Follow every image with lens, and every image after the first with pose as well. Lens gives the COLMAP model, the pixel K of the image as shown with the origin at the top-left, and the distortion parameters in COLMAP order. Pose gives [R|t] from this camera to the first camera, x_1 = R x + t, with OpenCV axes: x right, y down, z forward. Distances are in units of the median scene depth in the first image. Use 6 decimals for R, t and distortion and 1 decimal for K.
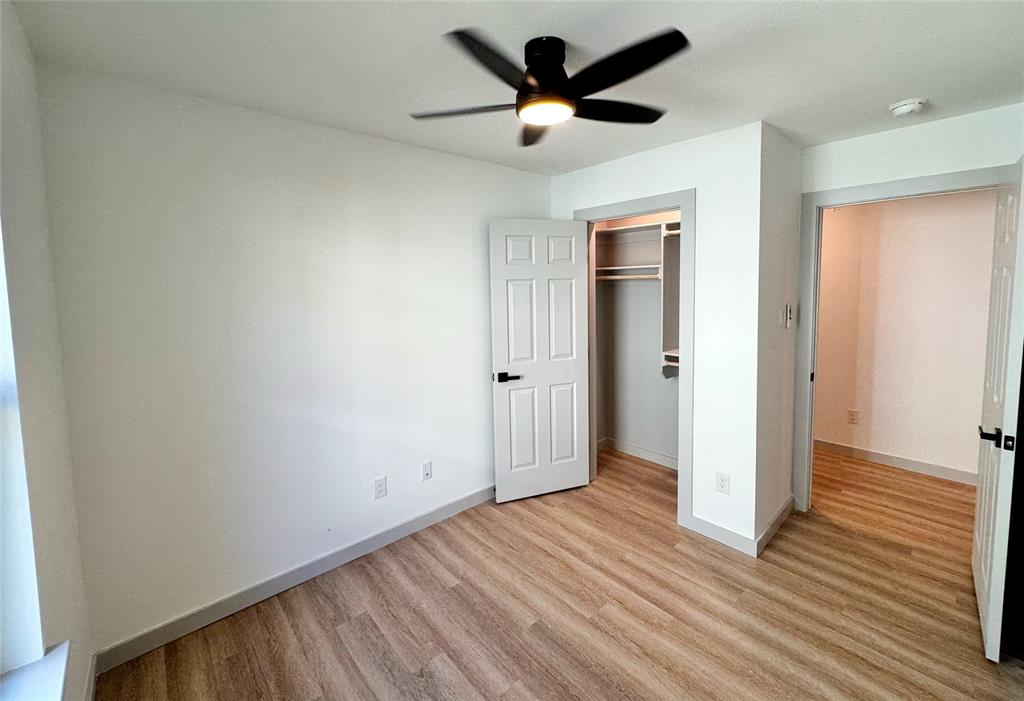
lens RADIAL K [[419.9, 0, 518.6], [0, 419.9, 316.8], [0, 0, 1]] dist [0.009232, 0.000091]
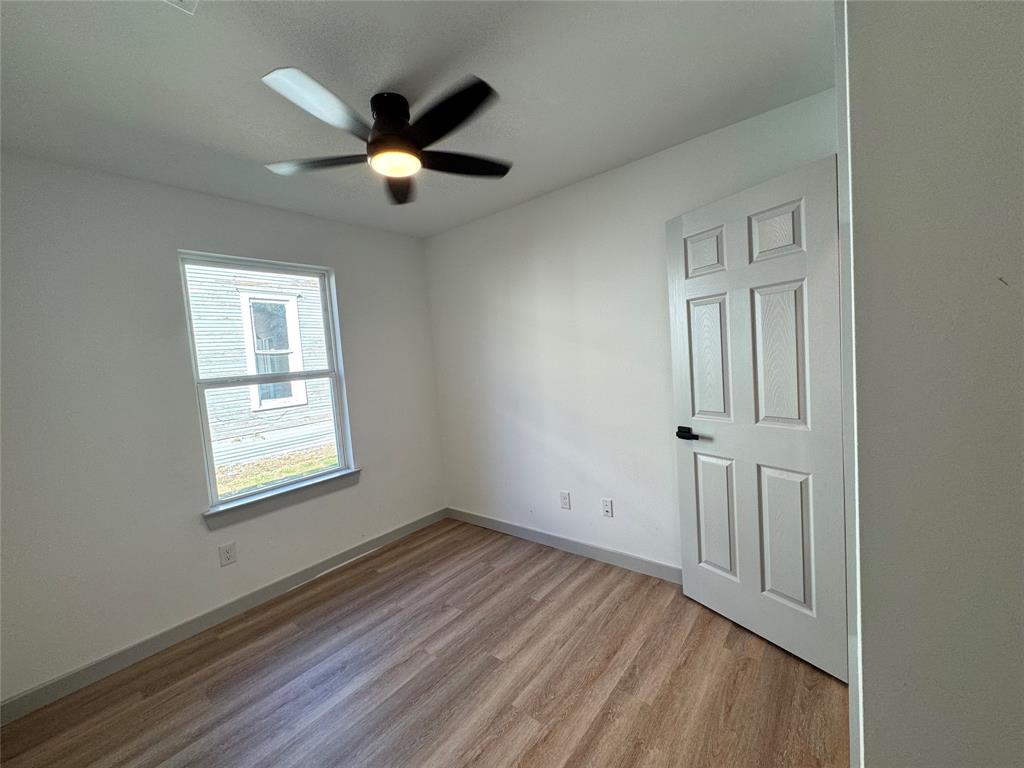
lens RADIAL K [[405.8, 0, 515.0], [0, 405.8, 384.7], [0, 0, 1]] dist [0.001865, 0.000138]
pose [[0.156957, 0.069213, -0.985177, 0.746328], [-0.005252, 0.997586, 0.069248, 0.010853], [0.987591, -0.005694, 0.156942, 0.706075]]
